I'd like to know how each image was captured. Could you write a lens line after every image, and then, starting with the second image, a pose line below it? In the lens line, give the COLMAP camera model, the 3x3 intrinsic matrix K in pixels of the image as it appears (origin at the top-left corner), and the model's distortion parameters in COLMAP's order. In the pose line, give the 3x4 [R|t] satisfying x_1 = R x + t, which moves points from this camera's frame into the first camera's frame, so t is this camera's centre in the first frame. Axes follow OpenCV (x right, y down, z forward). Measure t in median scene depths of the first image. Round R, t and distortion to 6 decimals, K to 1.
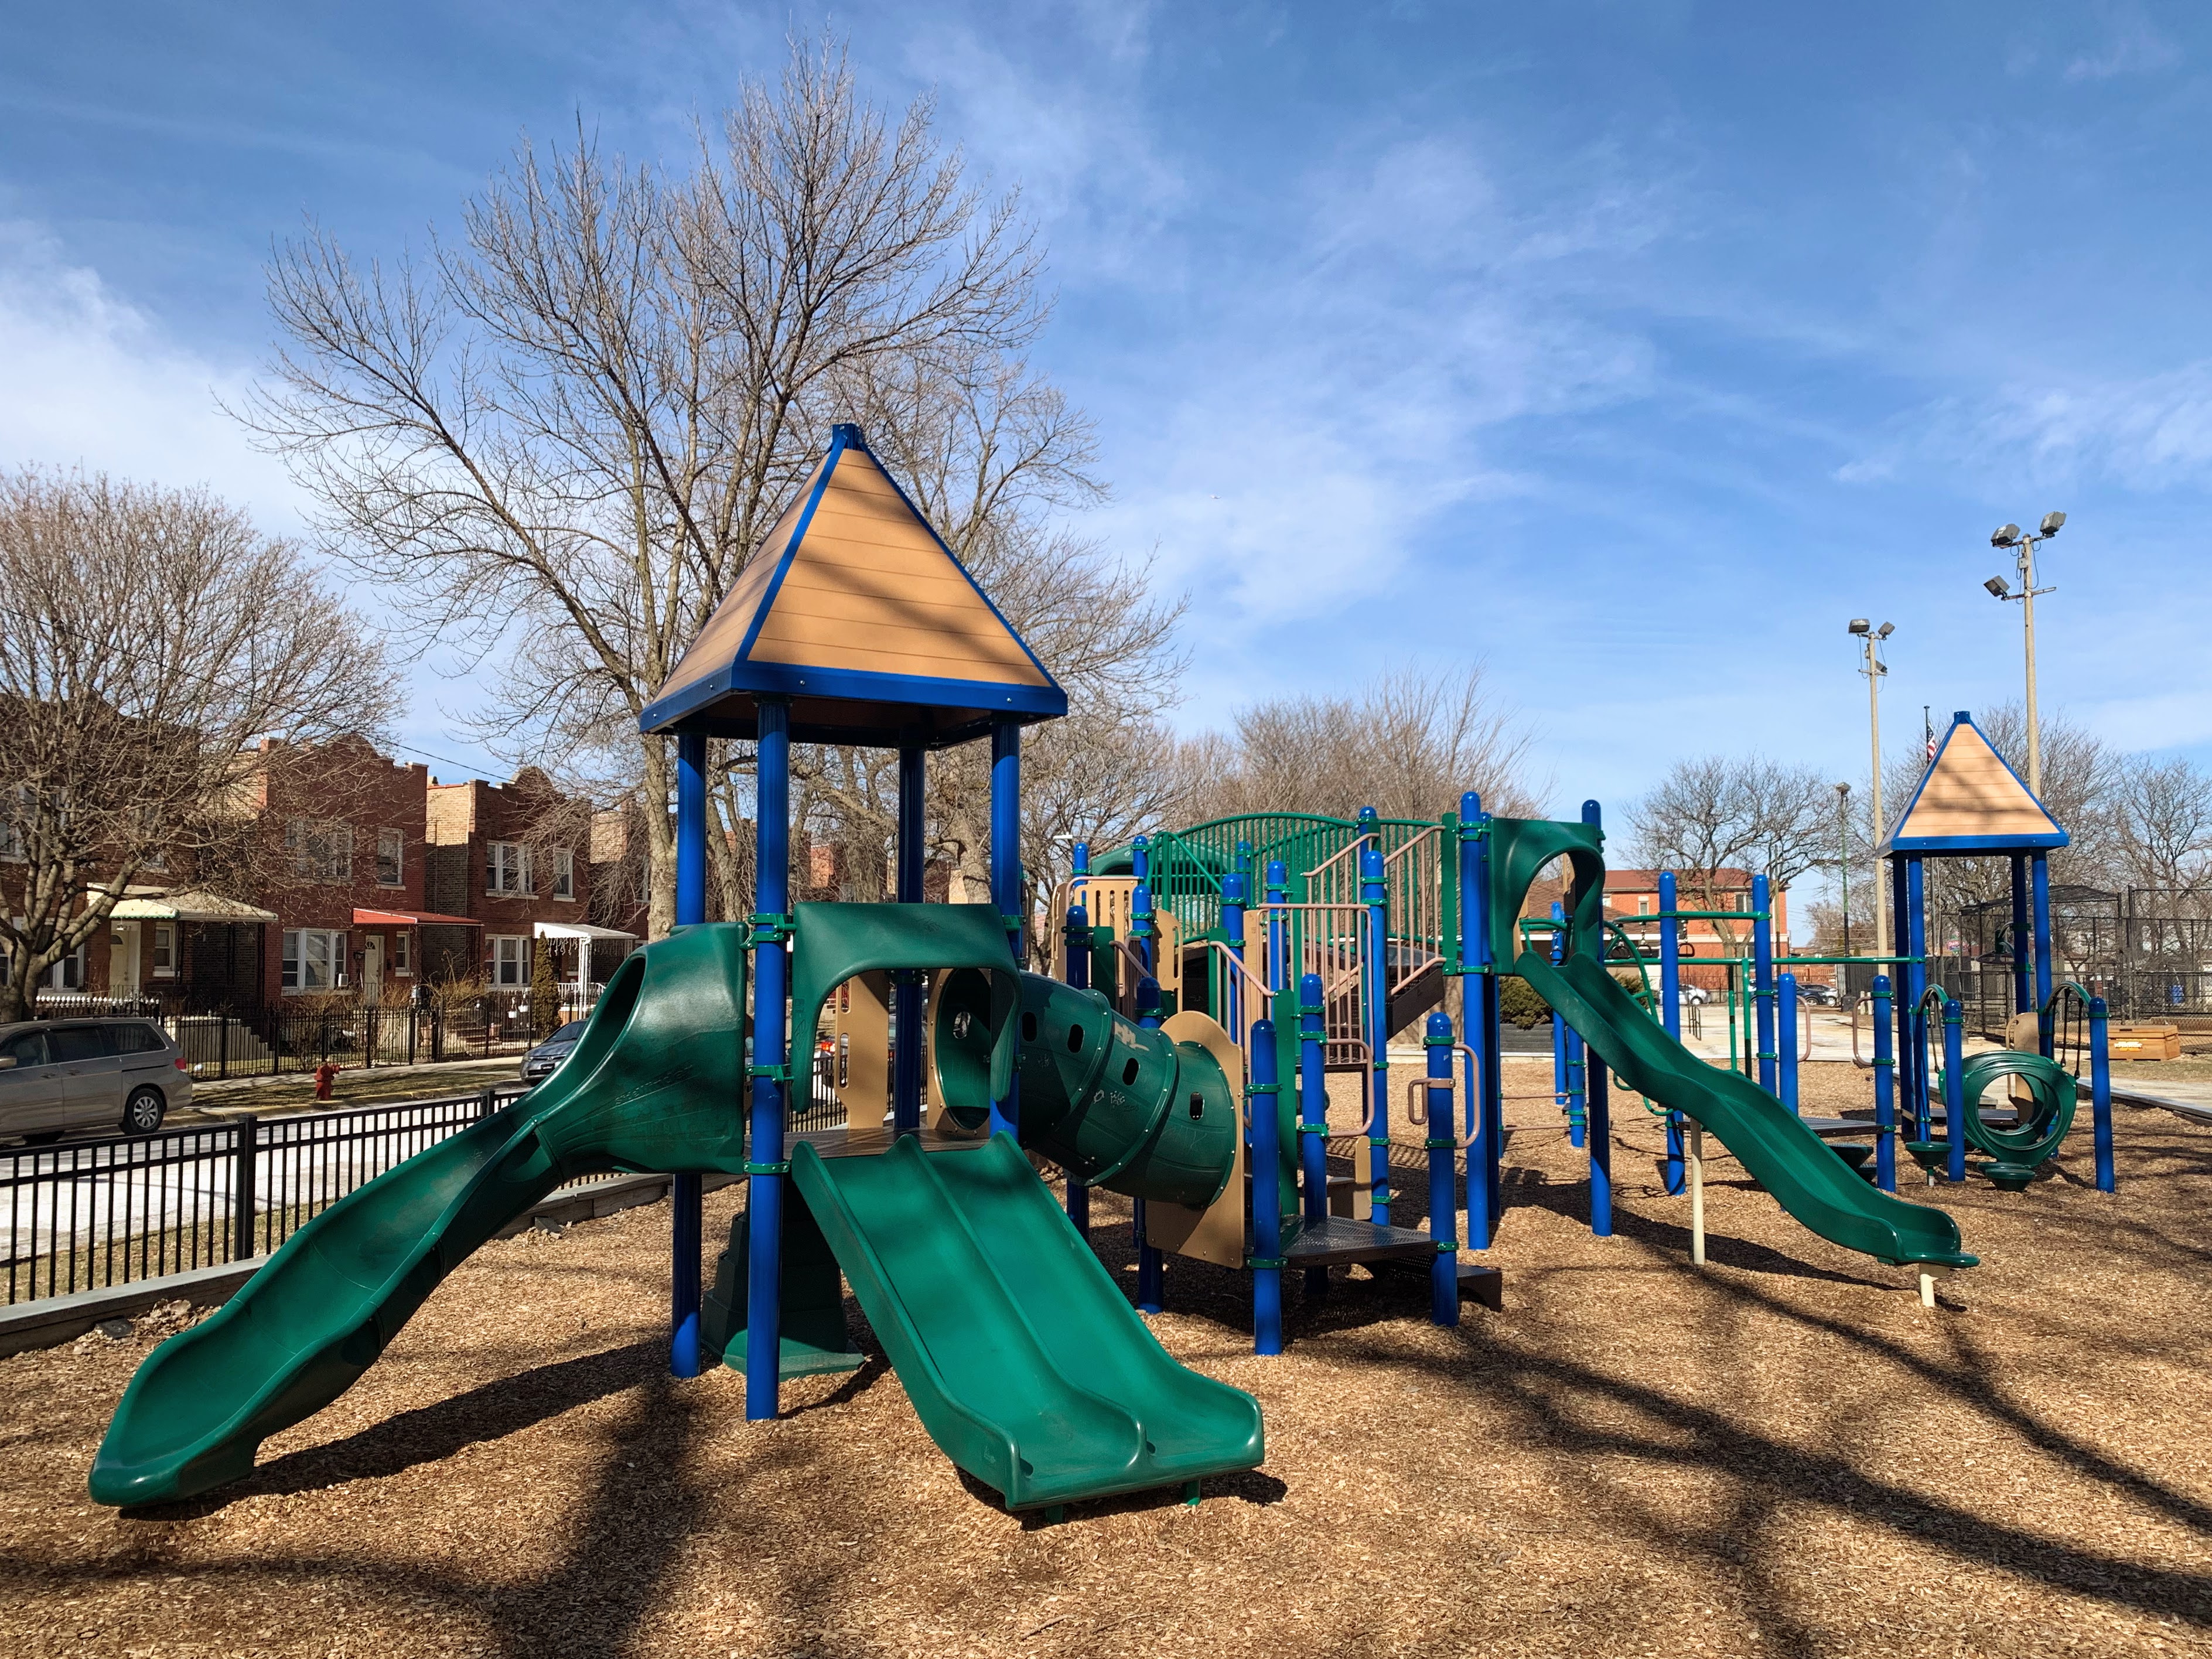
lens RADIAL K [[1811.7, 0, 1160.3], [0, 1811.7, 832.8], [0, 0, 1]] dist [0.047730, -0.013767]
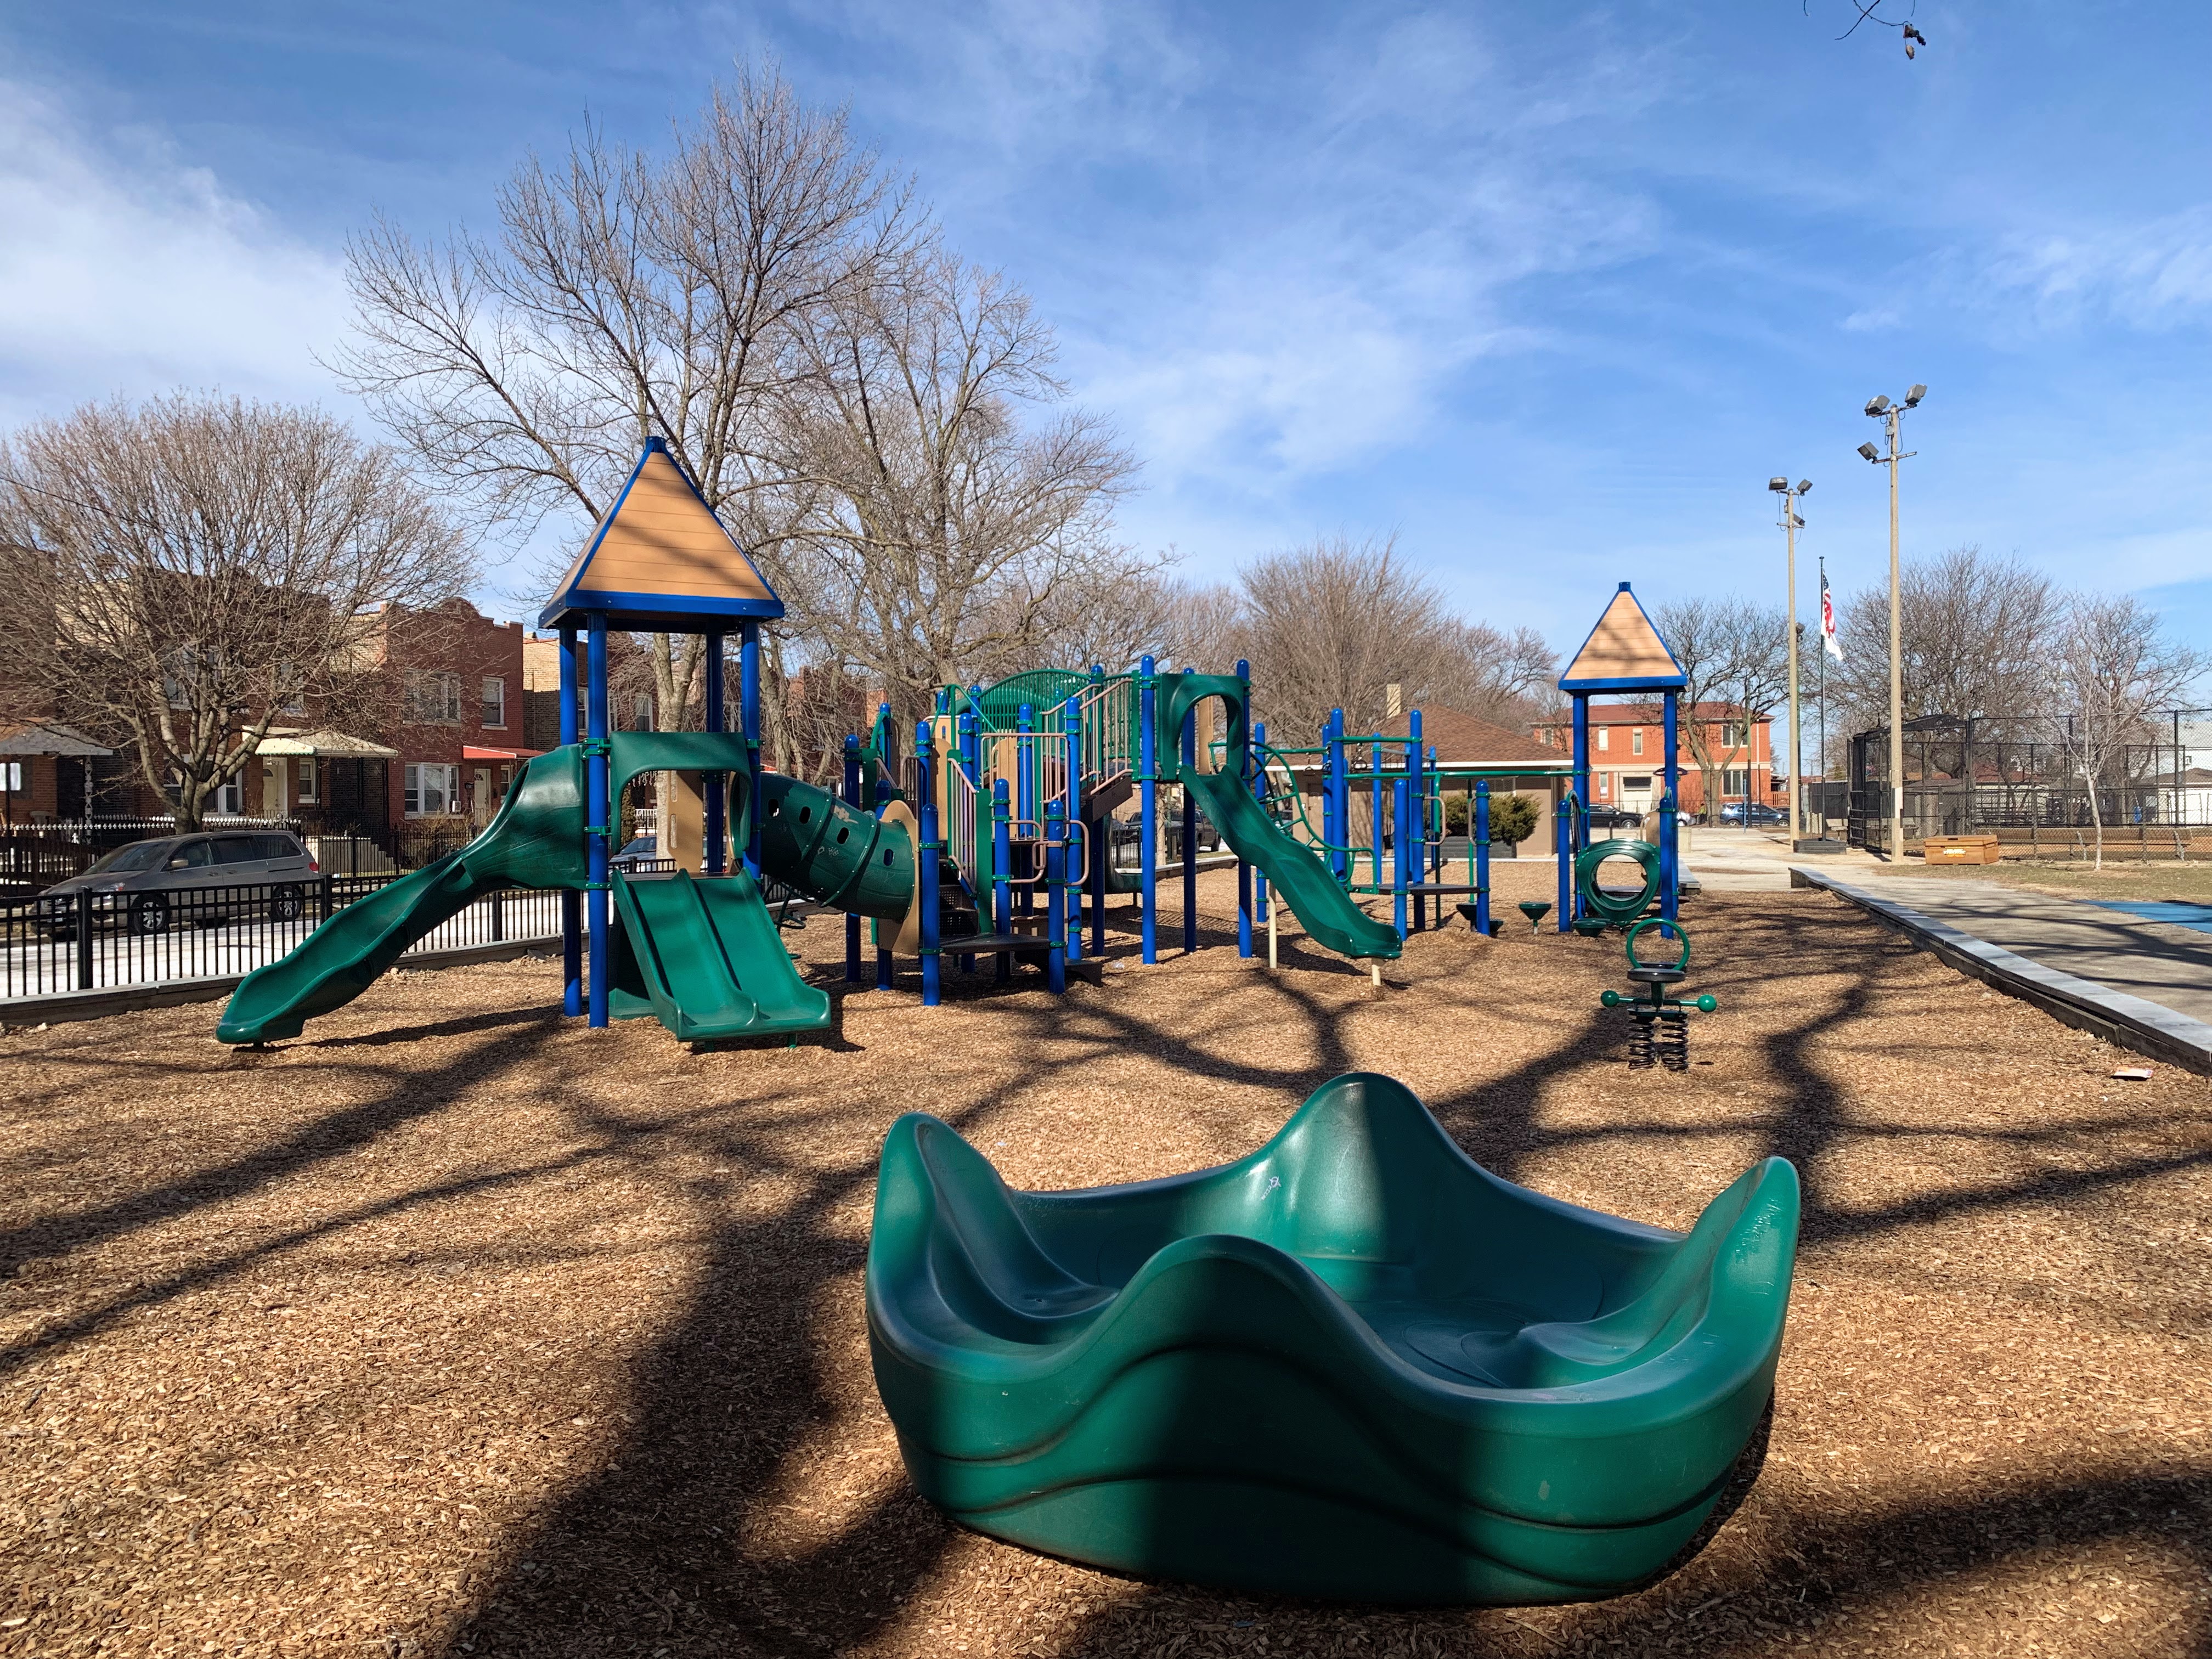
lens RADIAL K [[1708.8, 0, 1130.3], [0, 1708.8, 771.7], [0, 0, 1]] dist [0.056007, -0.012193]
pose [[0.998193, -0.006297, -0.059766, 0.097600], [0.009729, 0.998310, 0.057296, -0.003125], [0.059304, -0.057774, 0.996567, -0.149055]]
